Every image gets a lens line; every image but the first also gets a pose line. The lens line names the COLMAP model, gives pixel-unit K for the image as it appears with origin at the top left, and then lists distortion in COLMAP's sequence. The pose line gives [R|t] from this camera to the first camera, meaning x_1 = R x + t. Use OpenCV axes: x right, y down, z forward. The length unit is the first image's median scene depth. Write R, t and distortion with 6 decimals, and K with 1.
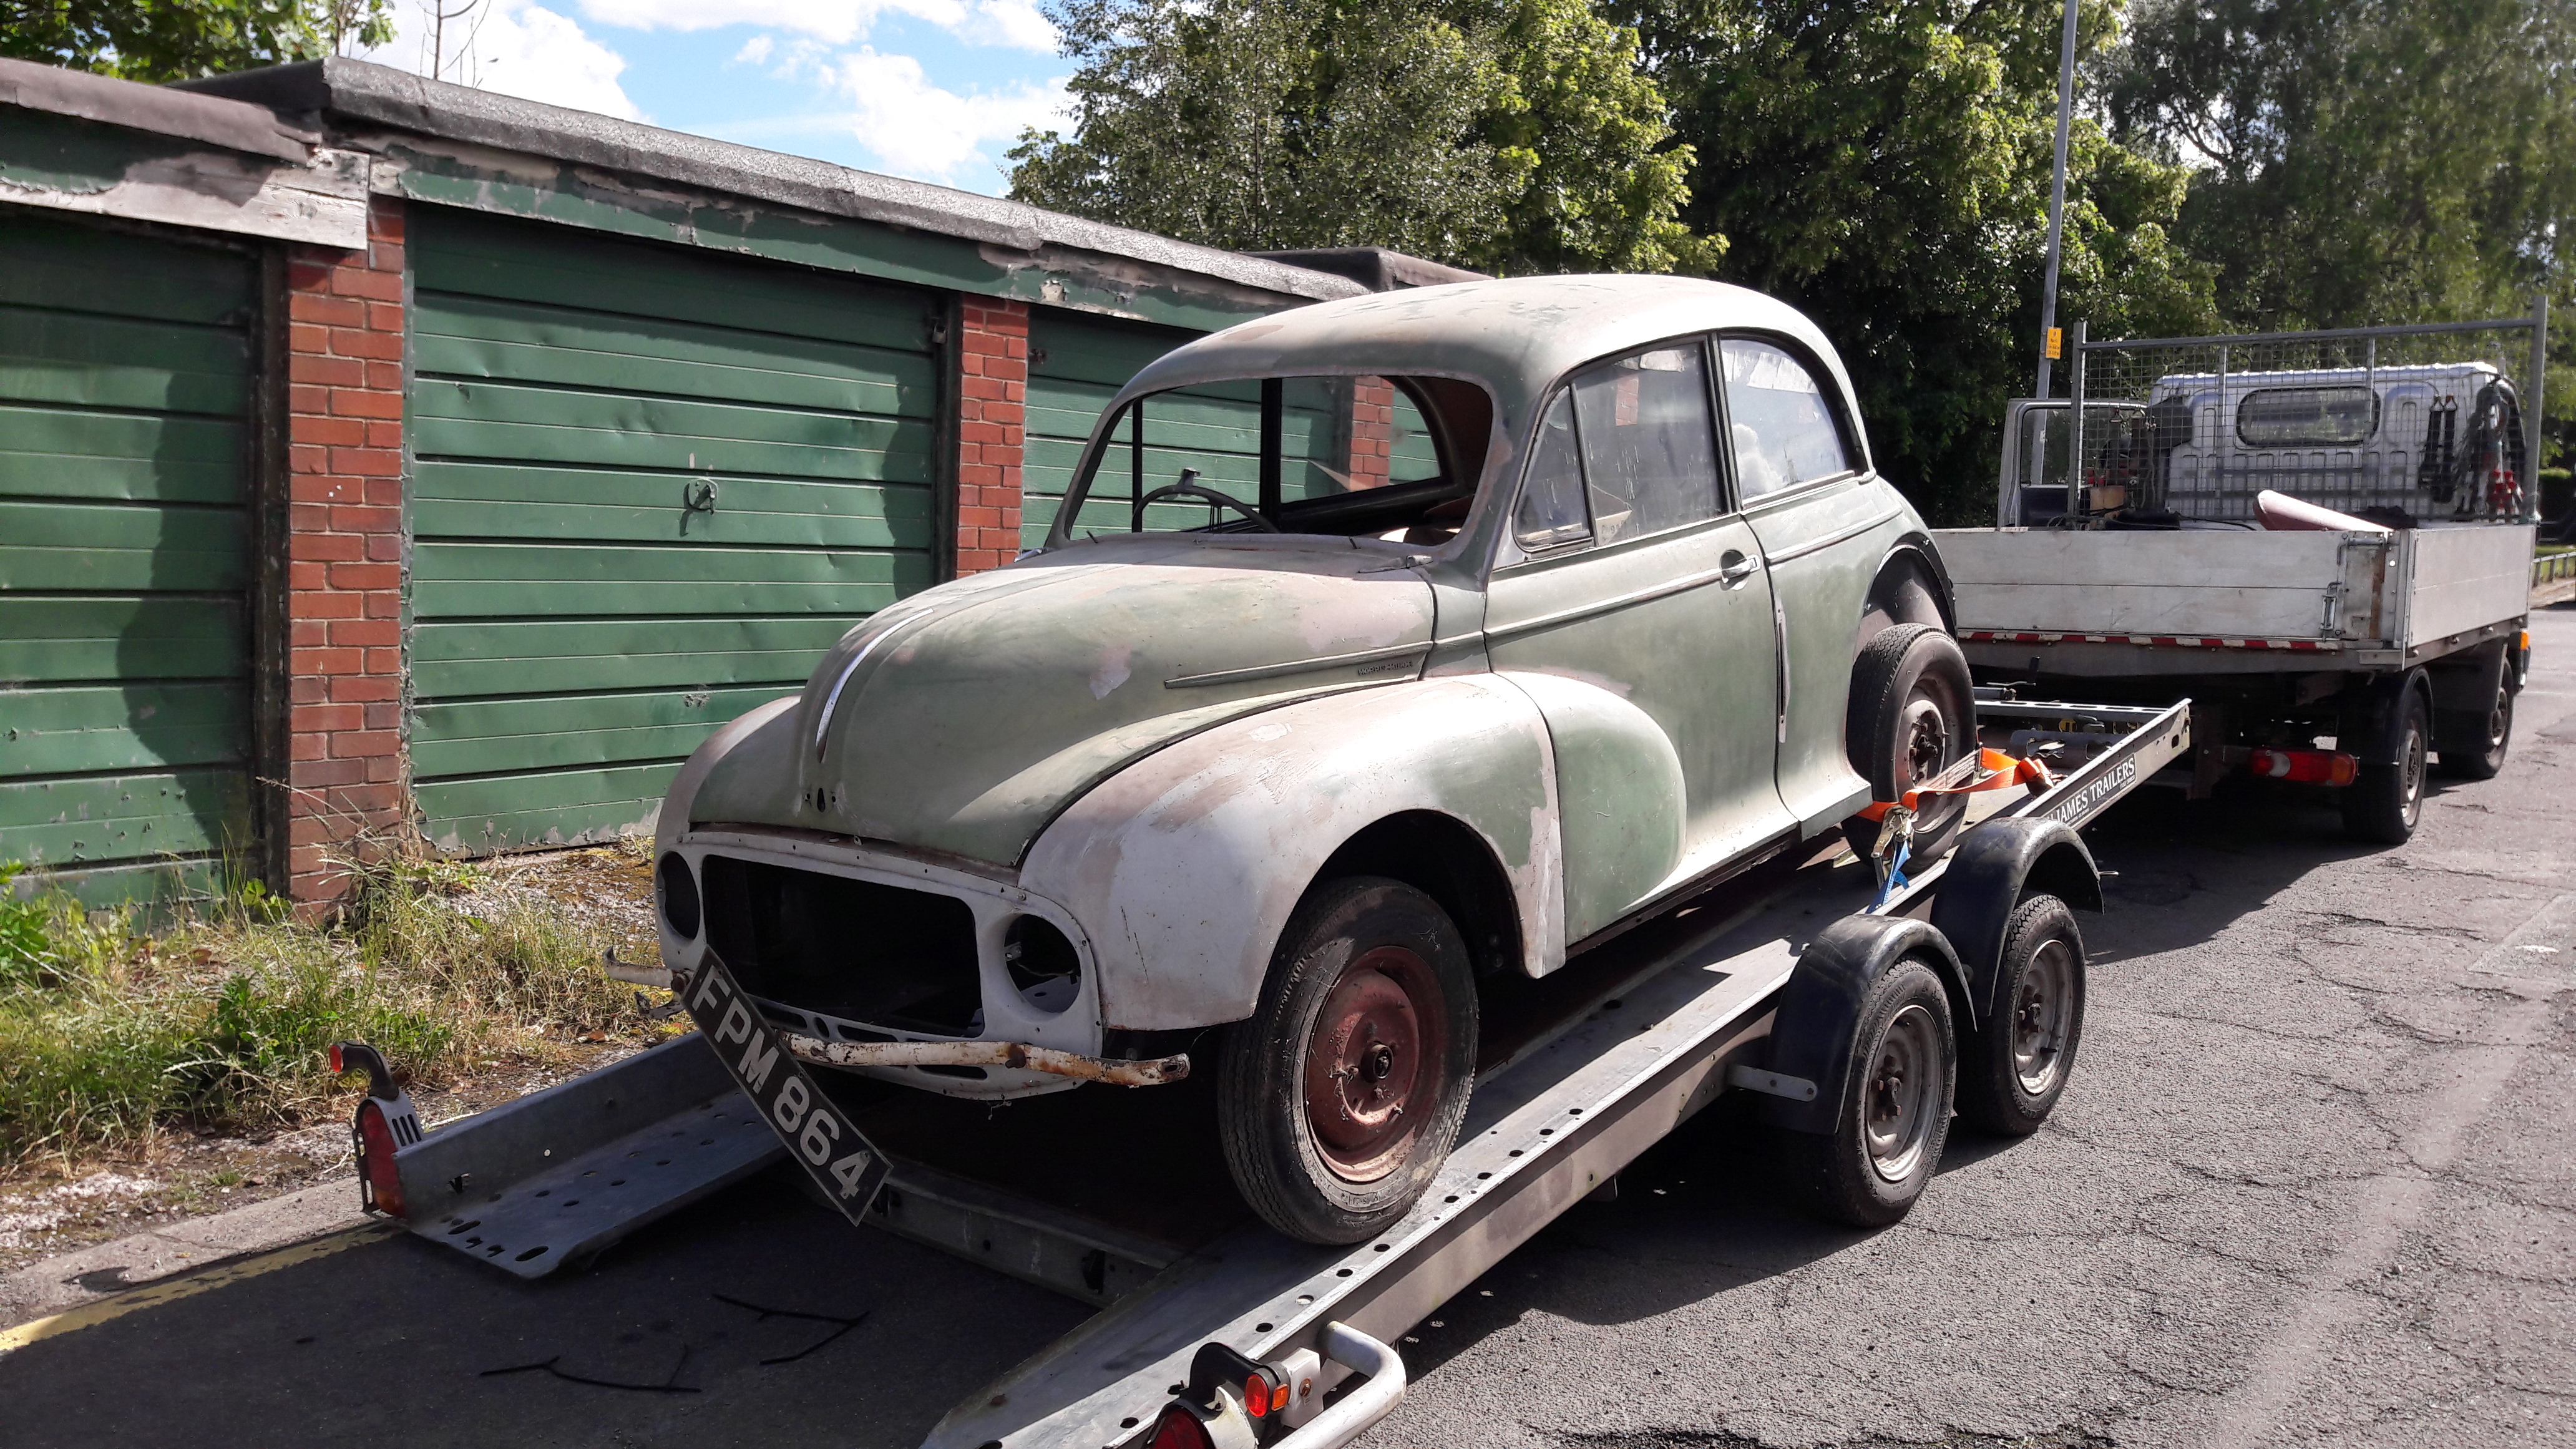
lens RADIAL K [[2041.0, 0, 1289.6], [0, 2041.0, 722.6], [0, 0, 1]] dist [0.149509, -0.325422]
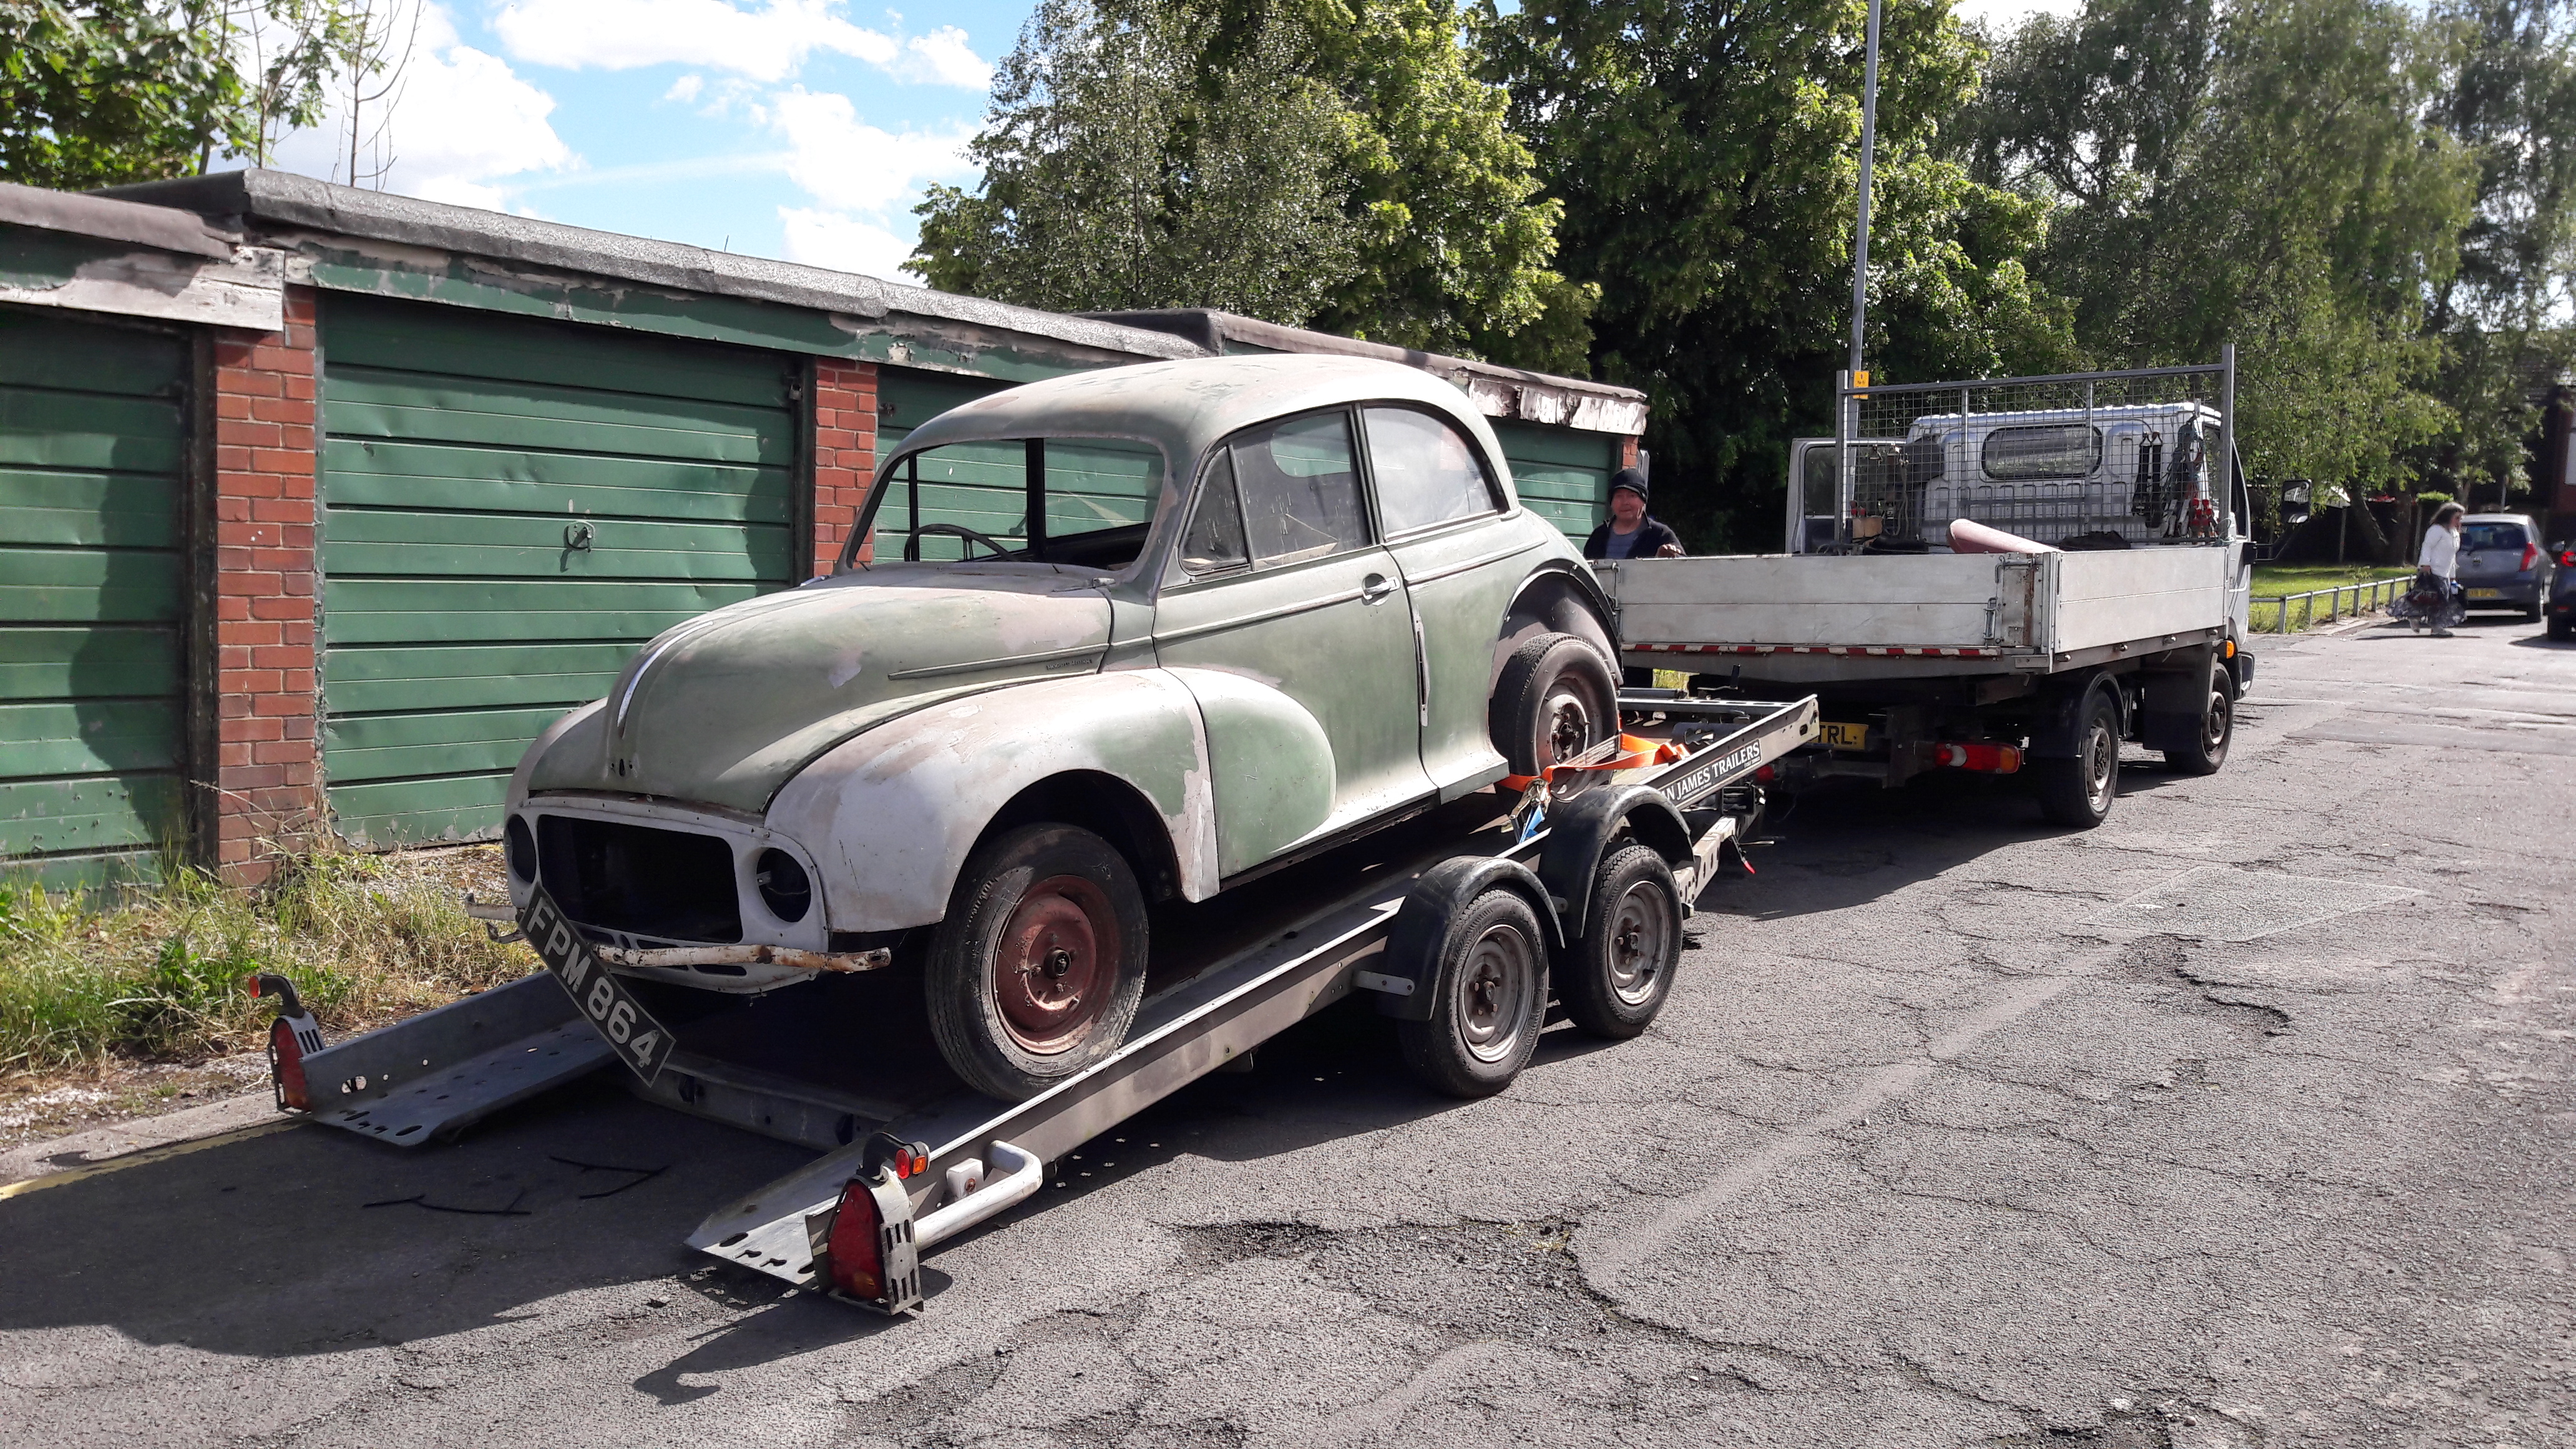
lens RADIAL K [[2025.0, 0, 1283.9], [0, 2025.0, 724.3], [0, 0, 1]] dist [0.117580, -0.246792]
pose [[0.999554, -0.011760, 0.027448, 0.092305], [0.012155, 0.999824, -0.014280, 0.019683], [-0.027275, 0.014607, 0.999521, -0.183628]]
